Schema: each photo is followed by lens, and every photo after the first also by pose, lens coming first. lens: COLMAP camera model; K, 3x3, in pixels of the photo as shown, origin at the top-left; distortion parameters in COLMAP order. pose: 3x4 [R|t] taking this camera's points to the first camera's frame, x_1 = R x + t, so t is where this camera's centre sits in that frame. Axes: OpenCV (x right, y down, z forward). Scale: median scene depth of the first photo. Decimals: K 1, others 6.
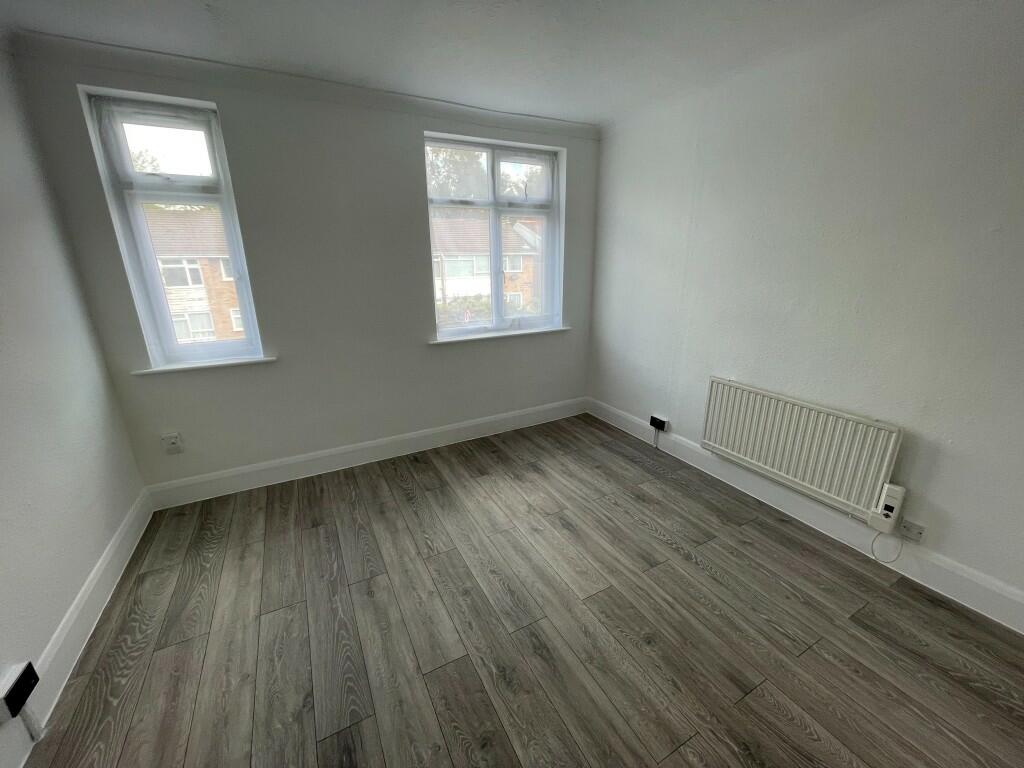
lens RADIAL K [[389.9, 0, 510.5], [0, 389.9, 398.1], [0, 0, 1]] dist [-0.035124, 0.000155]
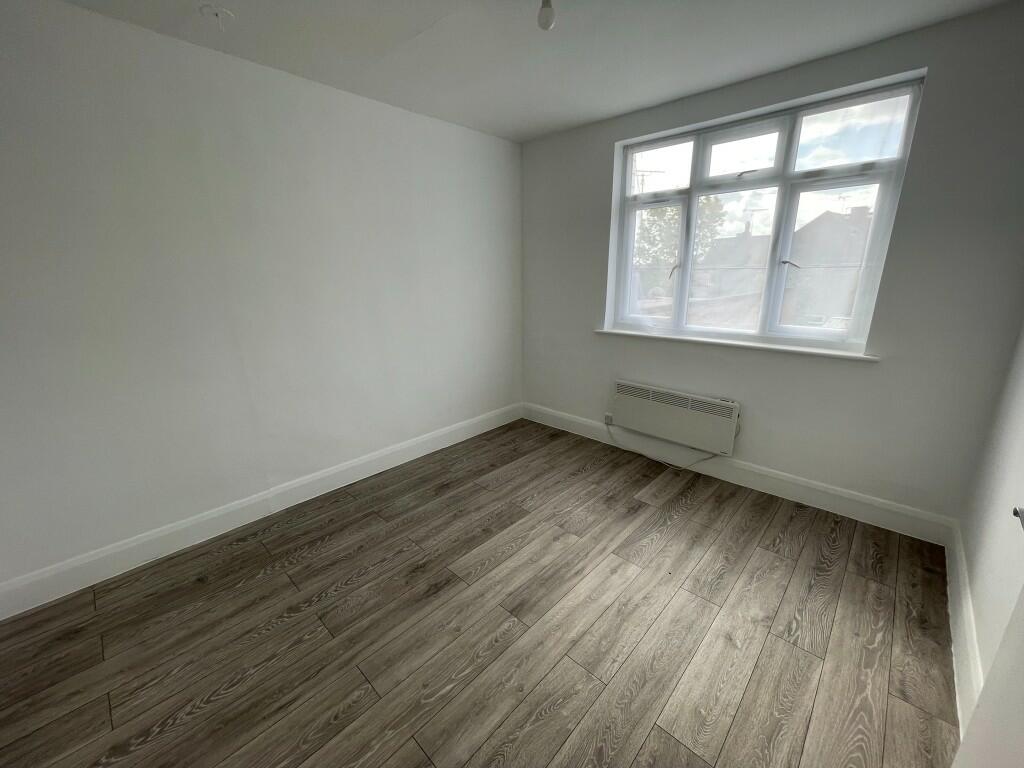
lens RADIAL K [[410.8, 0, 509.2], [0, 410.8, 384.3], [0, 0, 1]] dist [-0.001494, 0.000158]
pose [[0.301460, 0.259401, -0.917515, 0.636028], [-0.295190, 0.940395, 0.168881, -0.114699], [0.906634, 0.219930, 0.360064, 0.304903]]
